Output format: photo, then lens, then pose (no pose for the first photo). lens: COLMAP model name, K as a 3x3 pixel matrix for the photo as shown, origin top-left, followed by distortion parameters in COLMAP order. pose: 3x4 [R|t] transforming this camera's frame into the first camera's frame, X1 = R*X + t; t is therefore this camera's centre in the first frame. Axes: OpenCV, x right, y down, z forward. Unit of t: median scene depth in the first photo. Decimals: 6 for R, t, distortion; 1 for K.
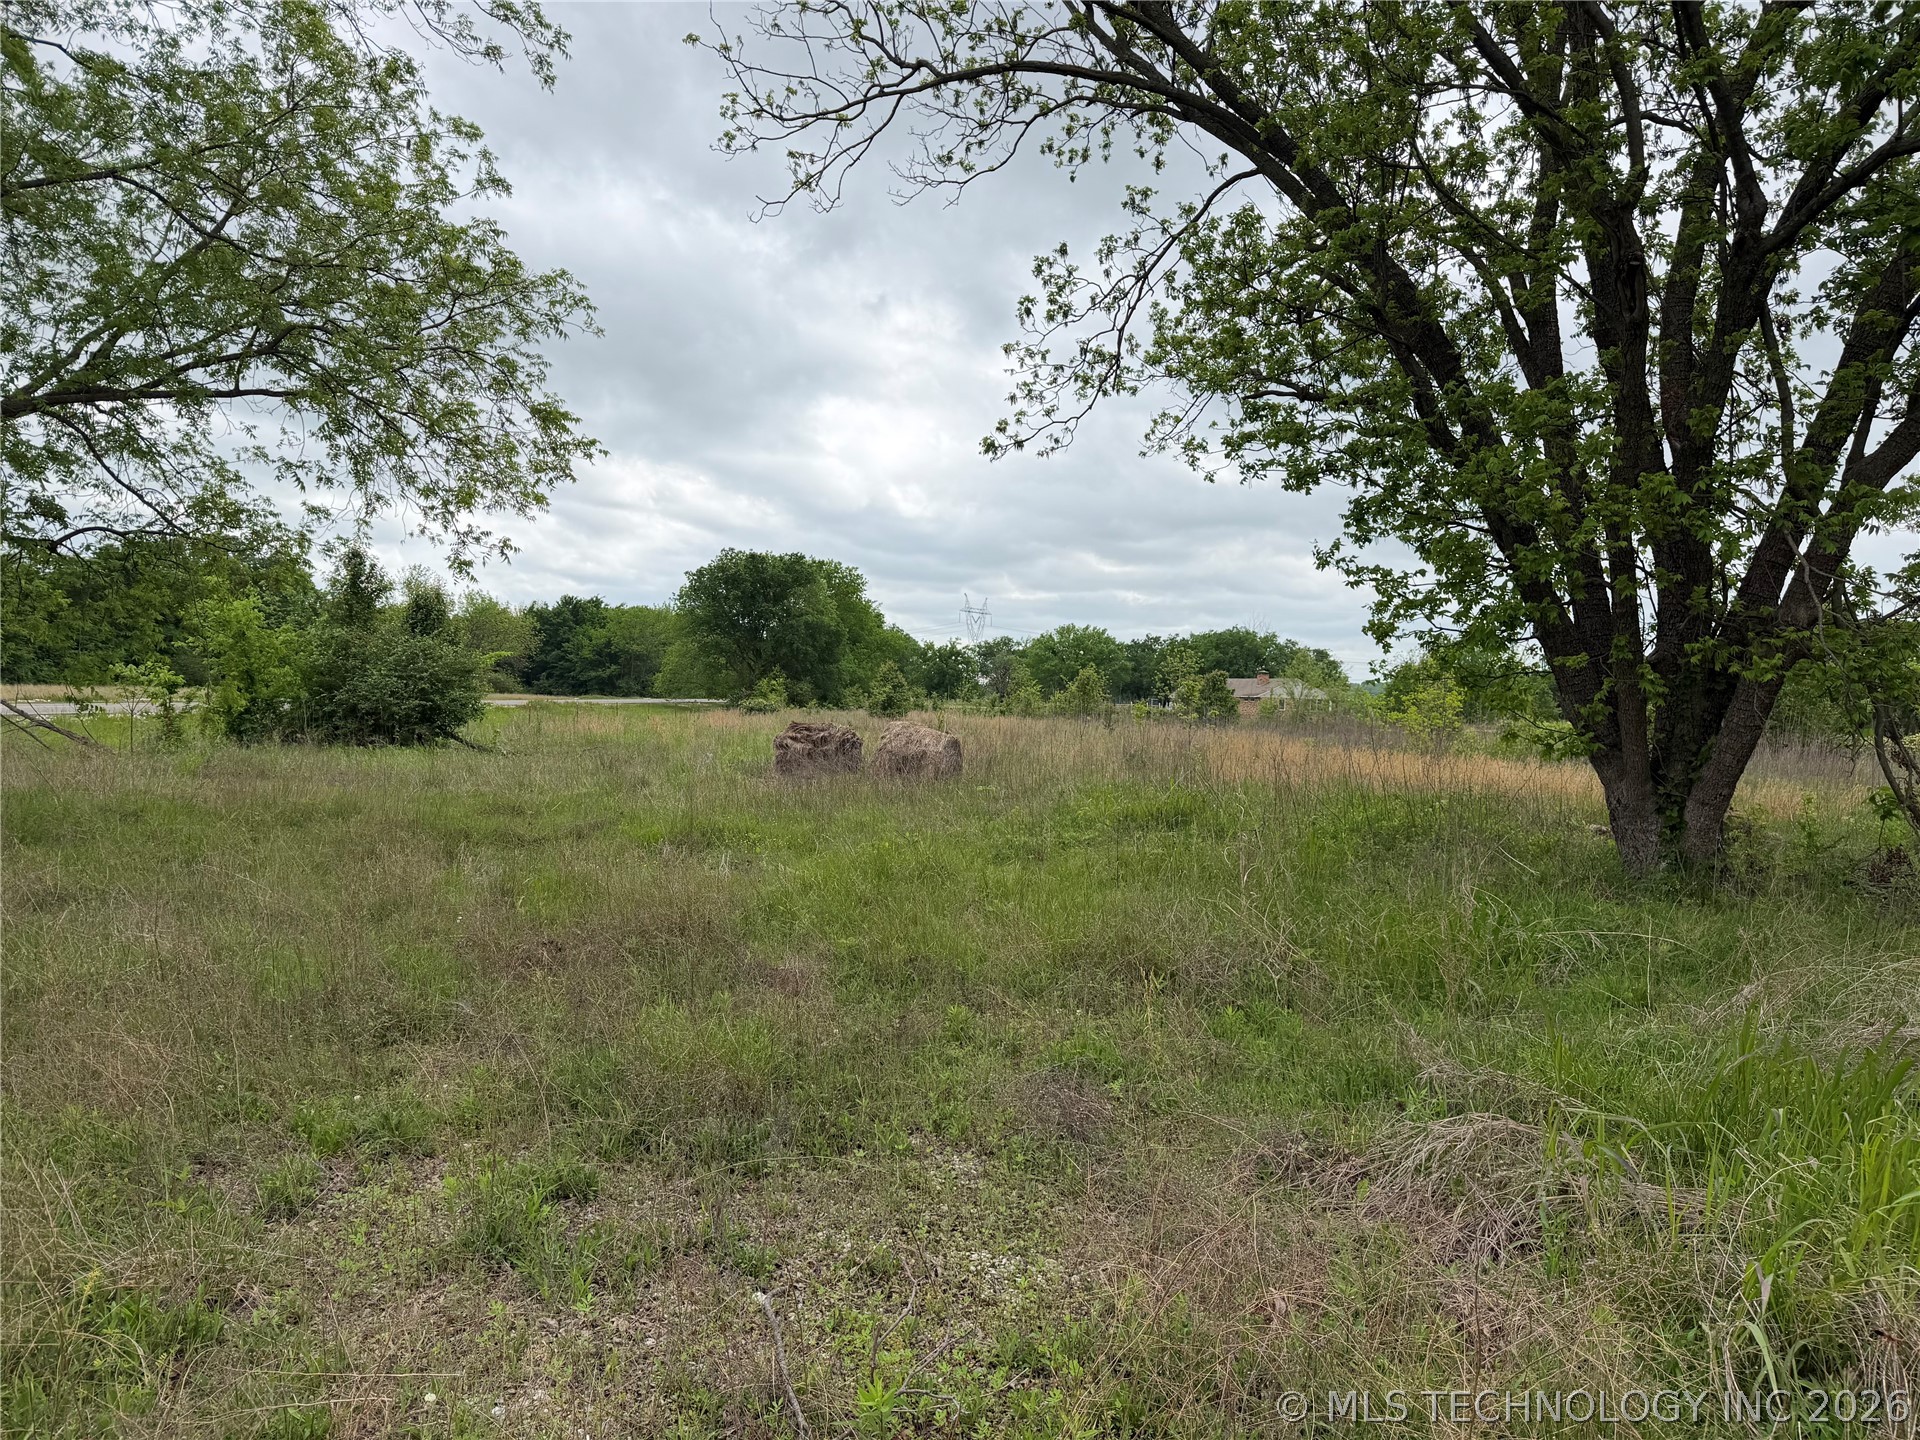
lens RADIAL K [[1348.8, 0, 943.1], [0, 1348.8, 718.4], [0, 0, 1]] dist [-0.008778, -0.017114]
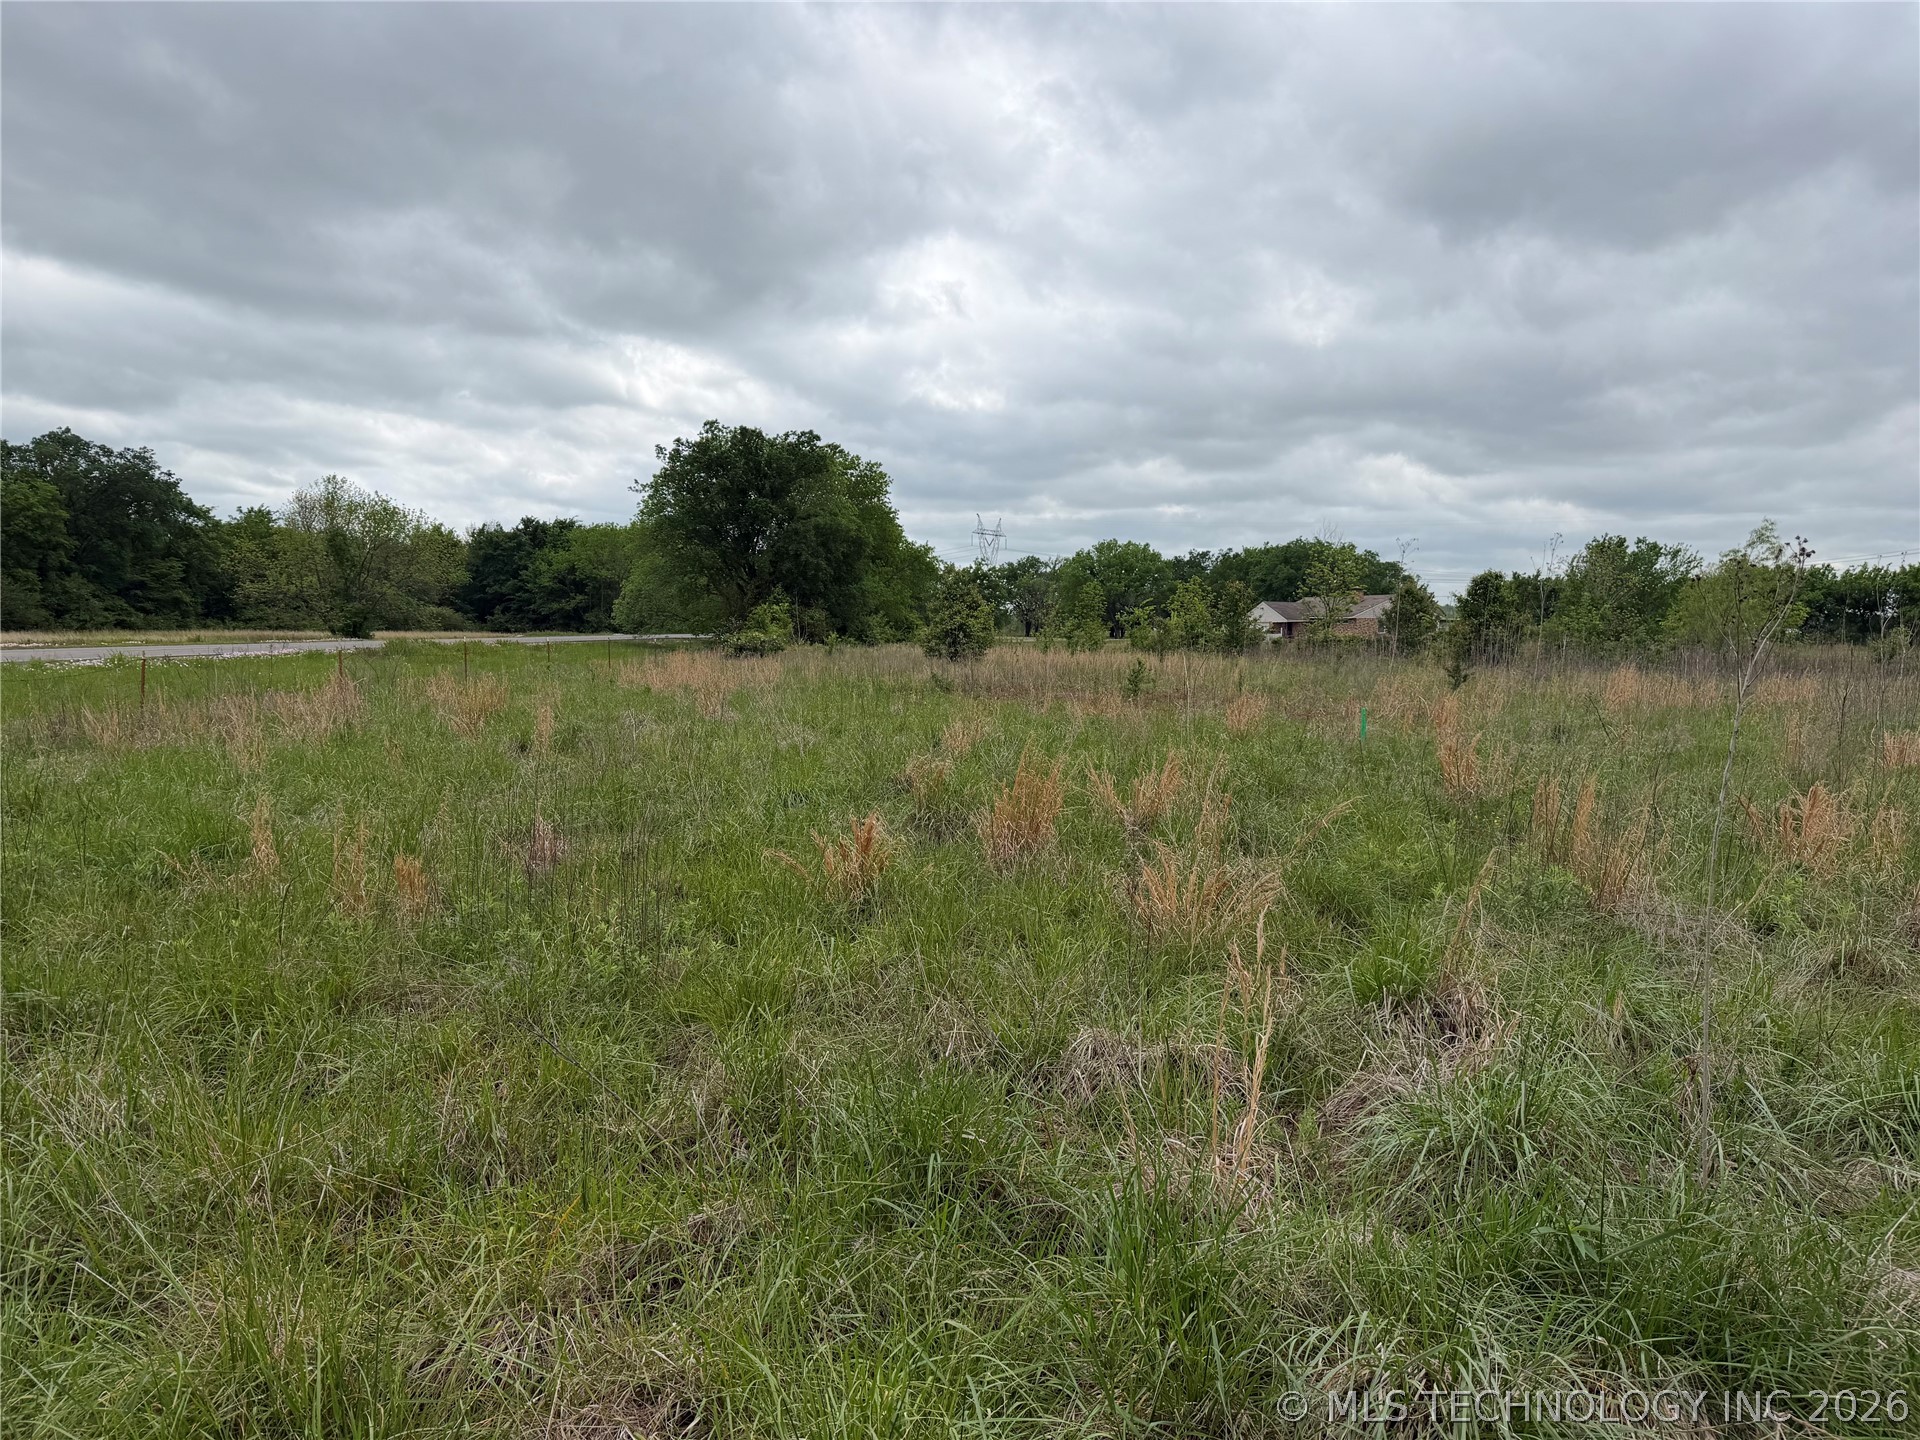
lens RADIAL K [[1348.8, 0, 974.2], [0, 1348.8, 718.0], [0, 0, 1]] dist [-0.008778, -0.017114]
pose [[0.999549, -0.022660, 0.019720, -0.026874], [0.021602, 0.998399, 0.052273, -0.003079], [-0.020873, -0.051823, 0.998438, 0.213820]]
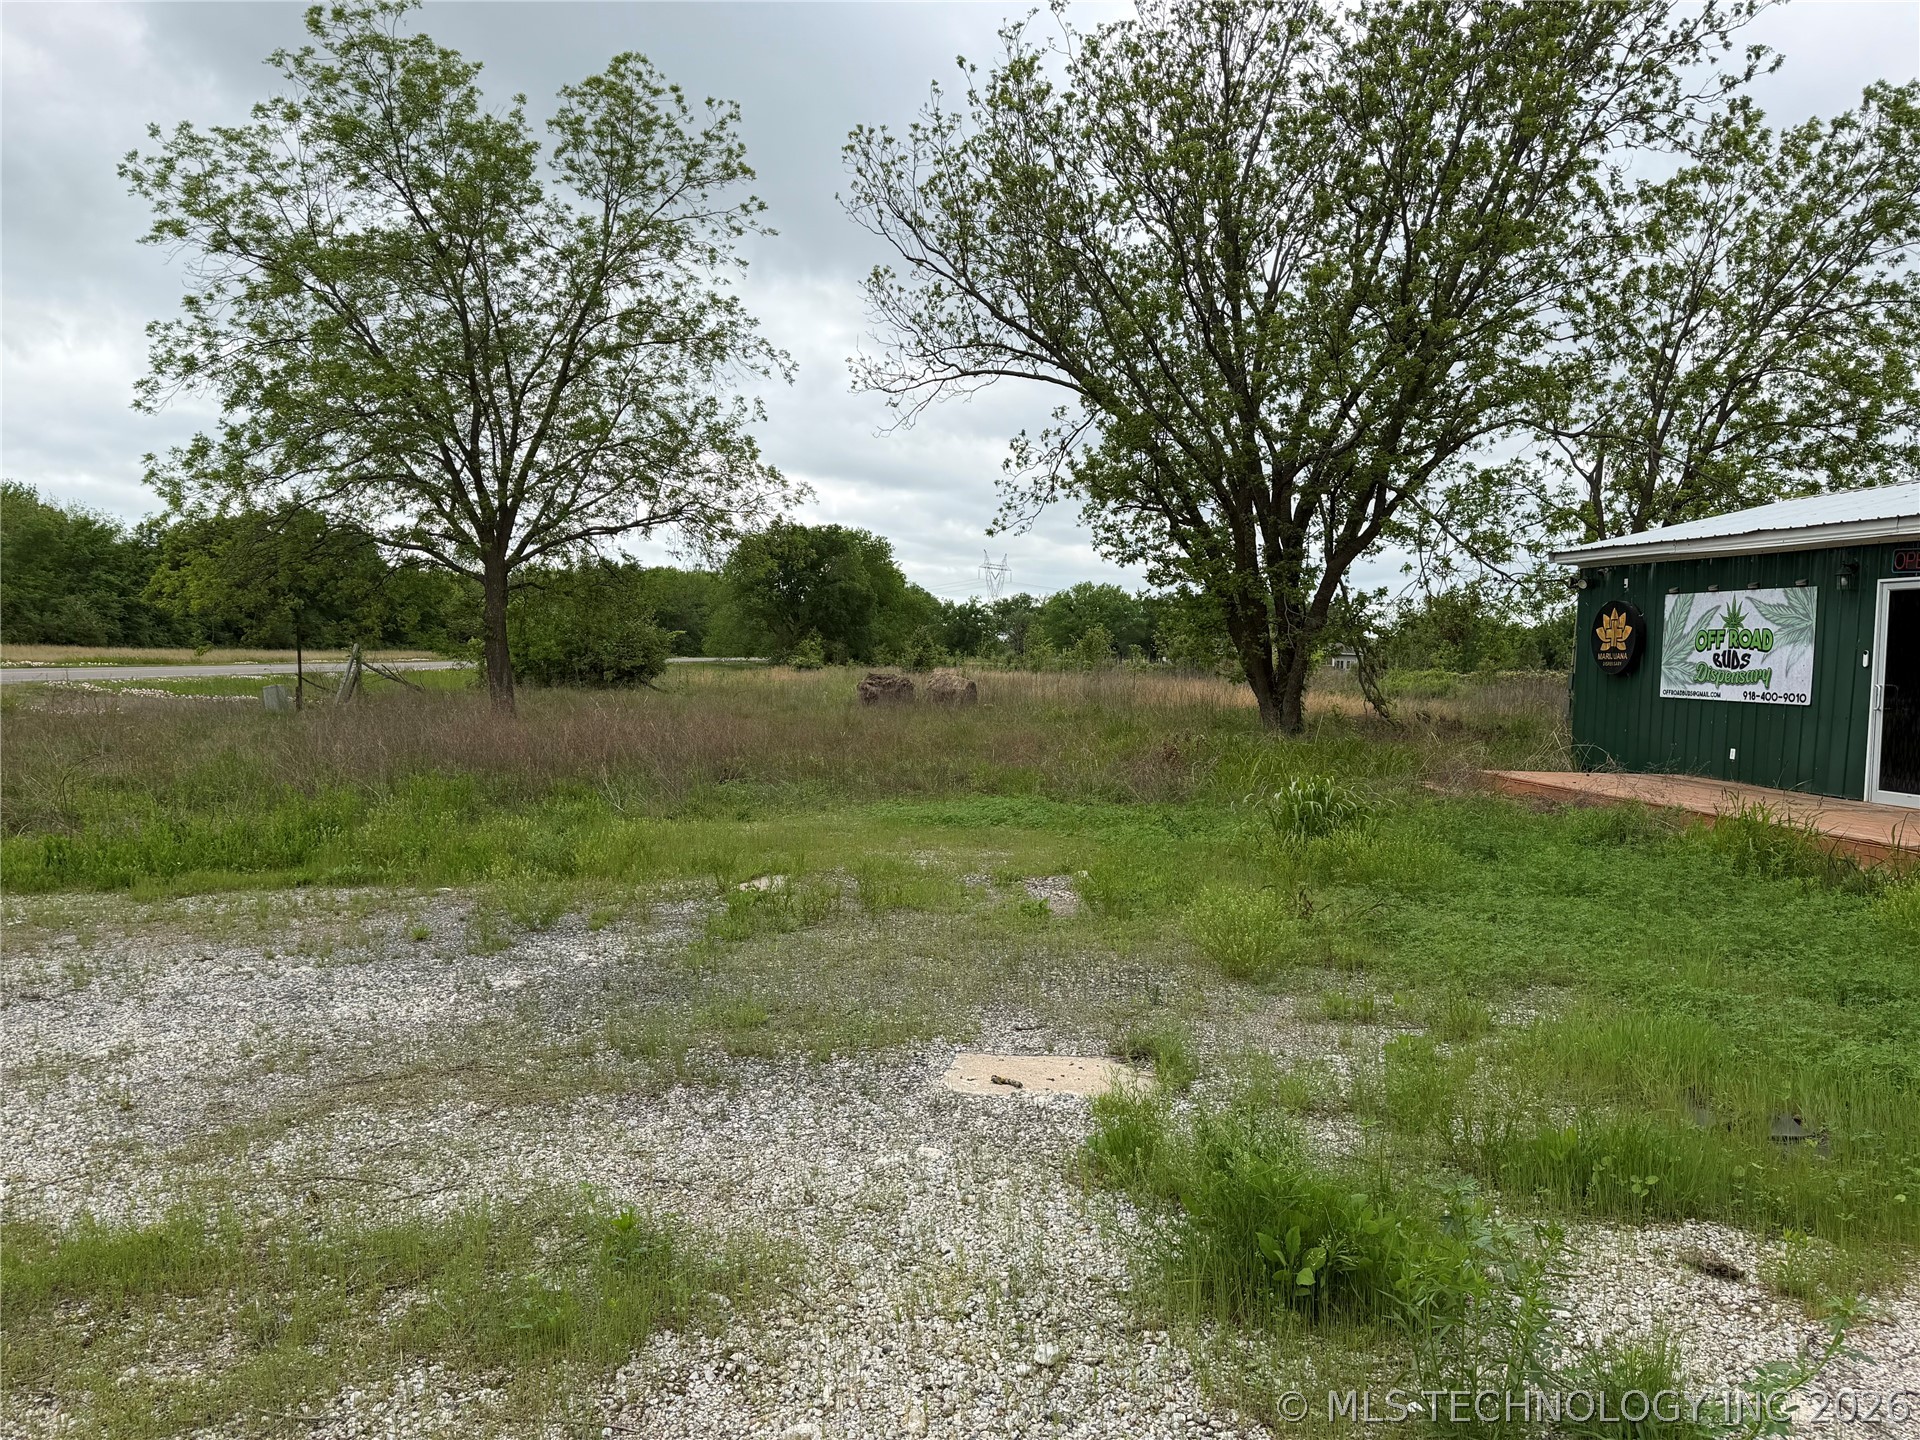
lens RADIAL K [[1399.9, 0, 960.5], [0, 1399.9, 730.0], [0, 0, 1]] dist [0.070953, 0.001734]
pose [[0.999970, -0.007408, -0.002067, -0.000661], [0.007482, 0.999220, 0.038782, 0.001337], [0.001778, -0.038796, 0.999246, -0.129737]]
